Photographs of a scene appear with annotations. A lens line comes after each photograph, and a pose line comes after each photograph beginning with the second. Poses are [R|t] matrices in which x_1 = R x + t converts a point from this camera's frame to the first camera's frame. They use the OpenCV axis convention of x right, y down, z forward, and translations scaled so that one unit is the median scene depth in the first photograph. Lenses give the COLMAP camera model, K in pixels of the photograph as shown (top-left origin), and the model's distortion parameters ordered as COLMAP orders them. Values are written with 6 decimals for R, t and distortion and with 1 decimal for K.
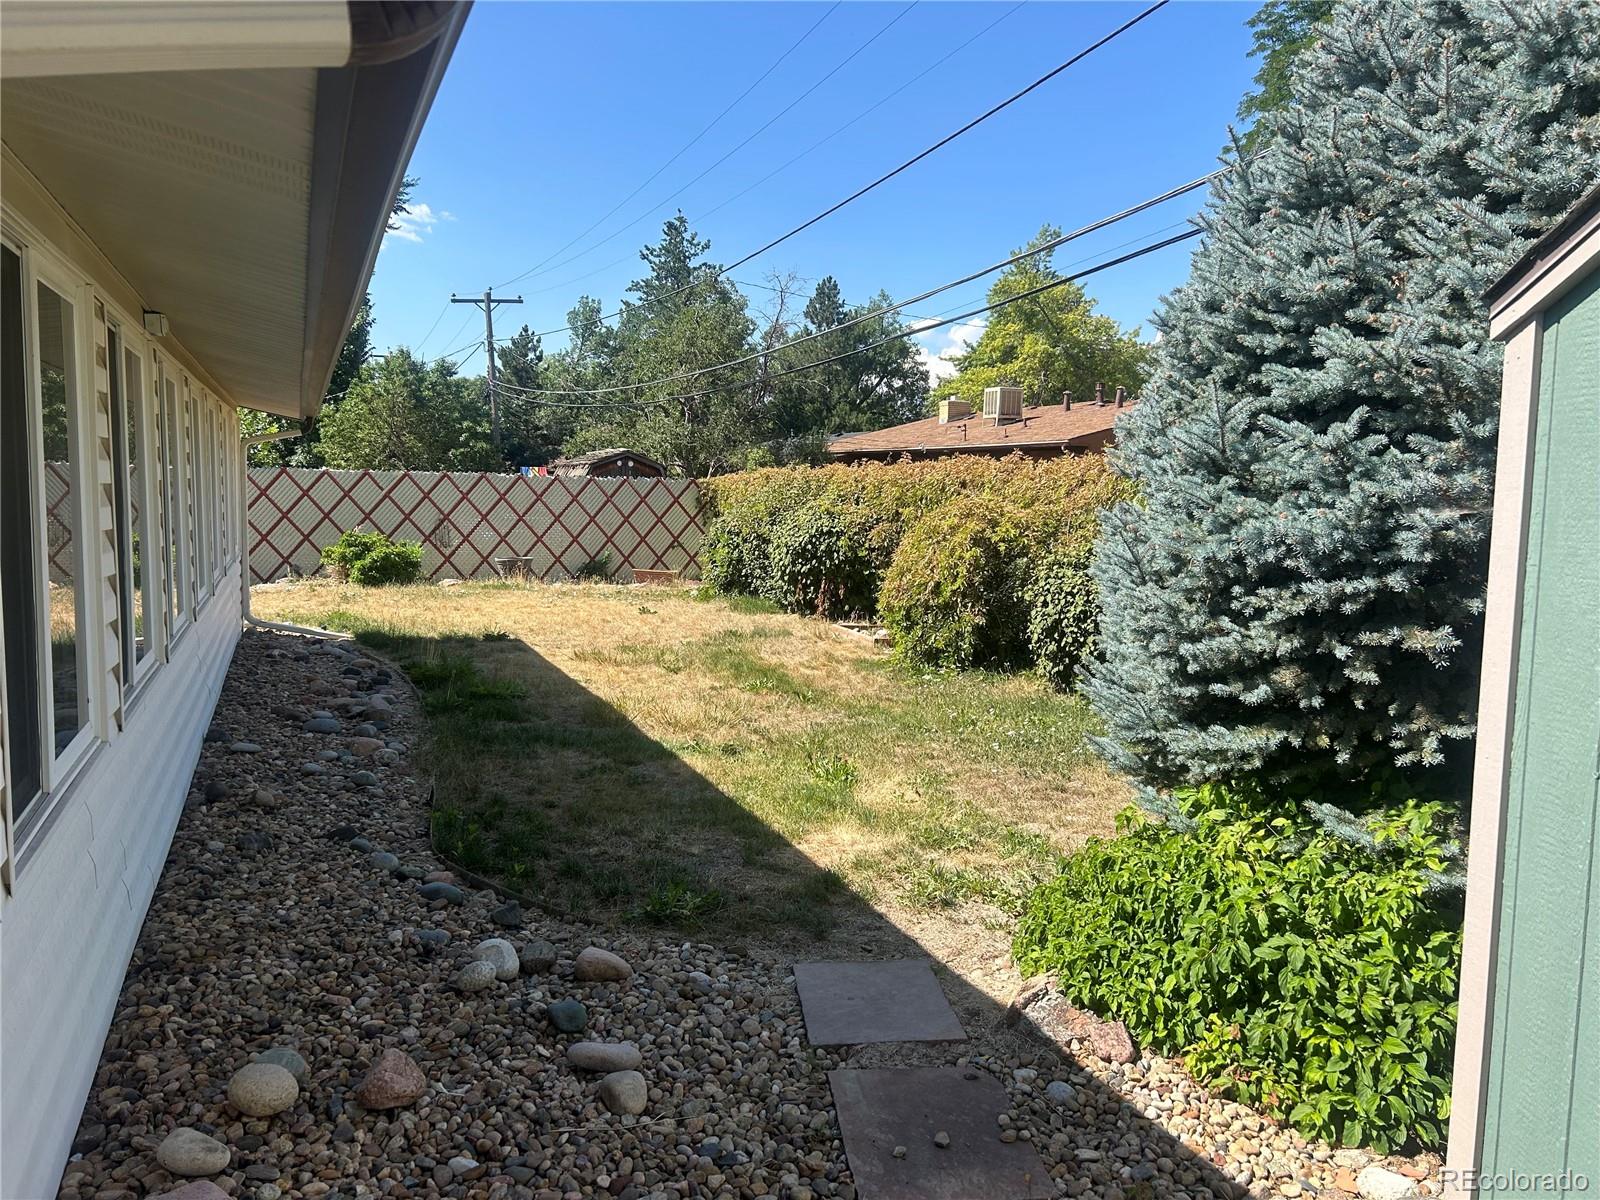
lens RADIAL K [[1201.0, 0, 828.2], [0, 1201.0, 614.3], [0, 0, 1]] dist [0.053310, -0.051429]
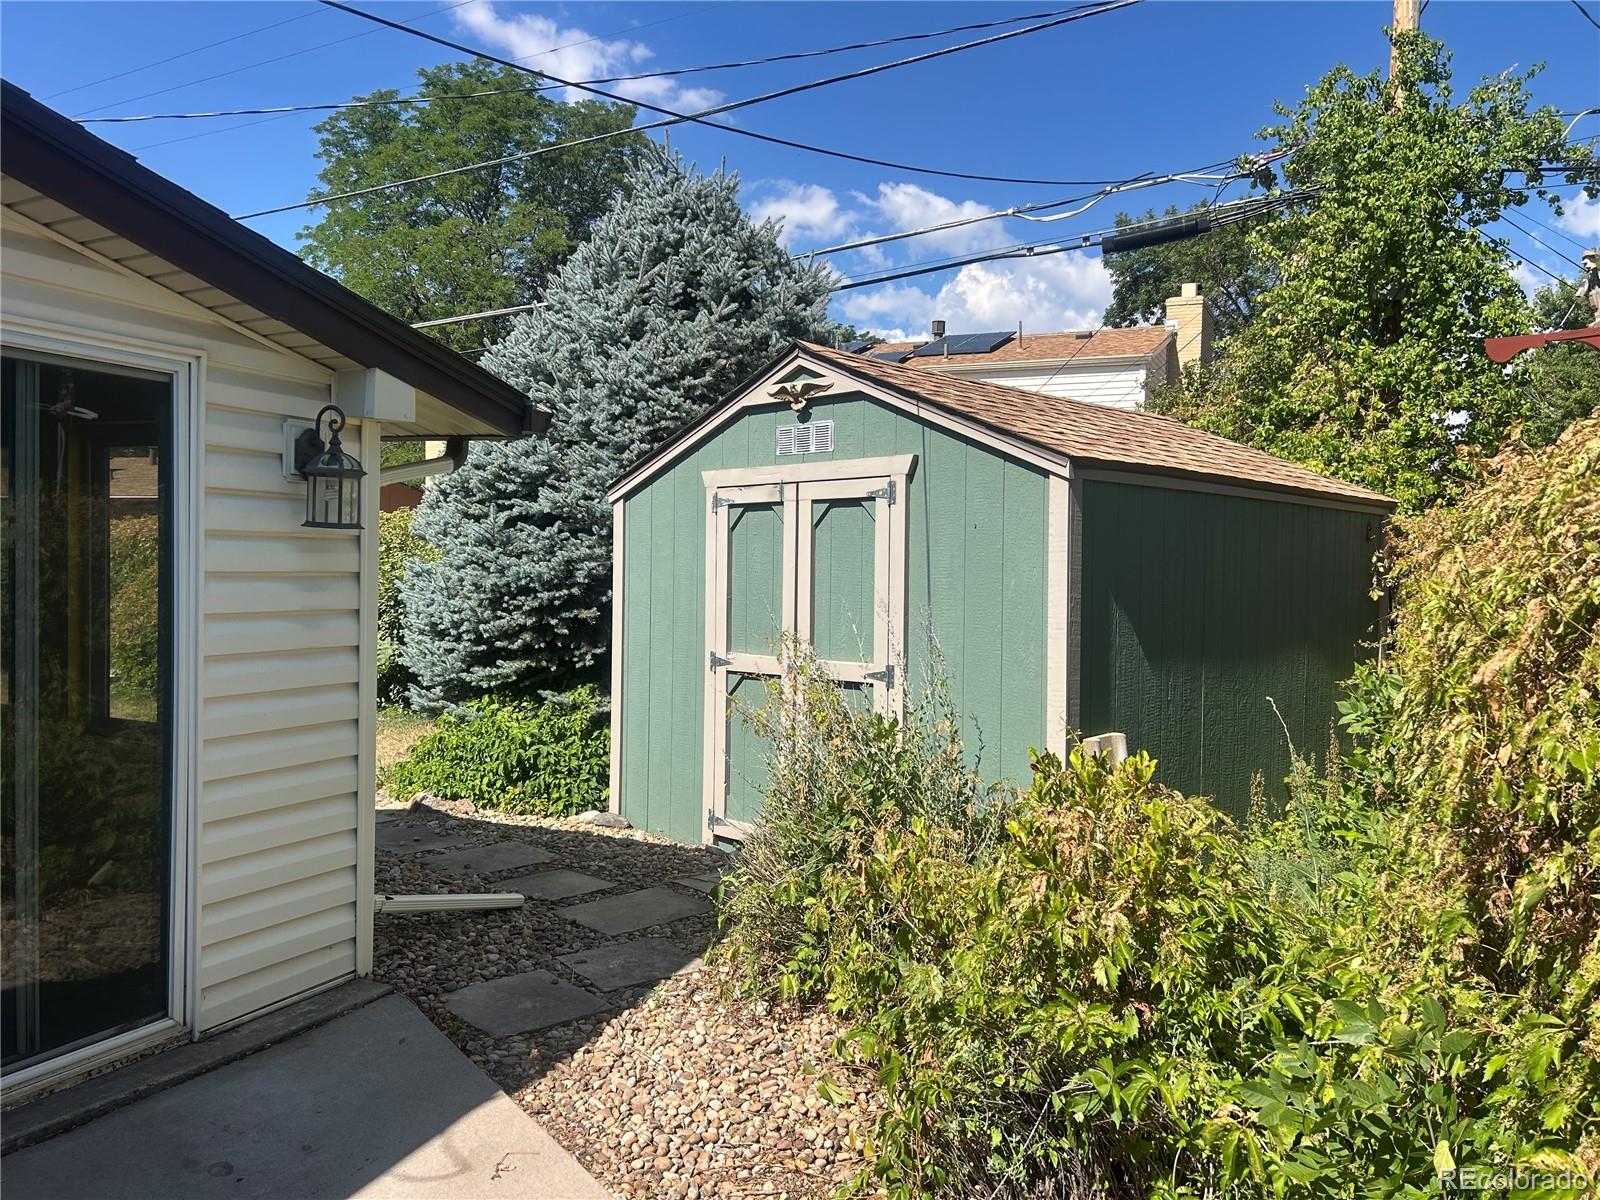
lens RADIAL K [[1201.0, 0, 801.7], [0, 1201.0, 594.0], [0, 0, 1]] dist [0.053310, -0.051429]
pose [[0.747146, -0.020619, 0.664340, -0.778274], [0.061672, 0.997357, -0.038404, 0.096748], [-0.661793, 0.069665, 0.746443, -1.087498]]
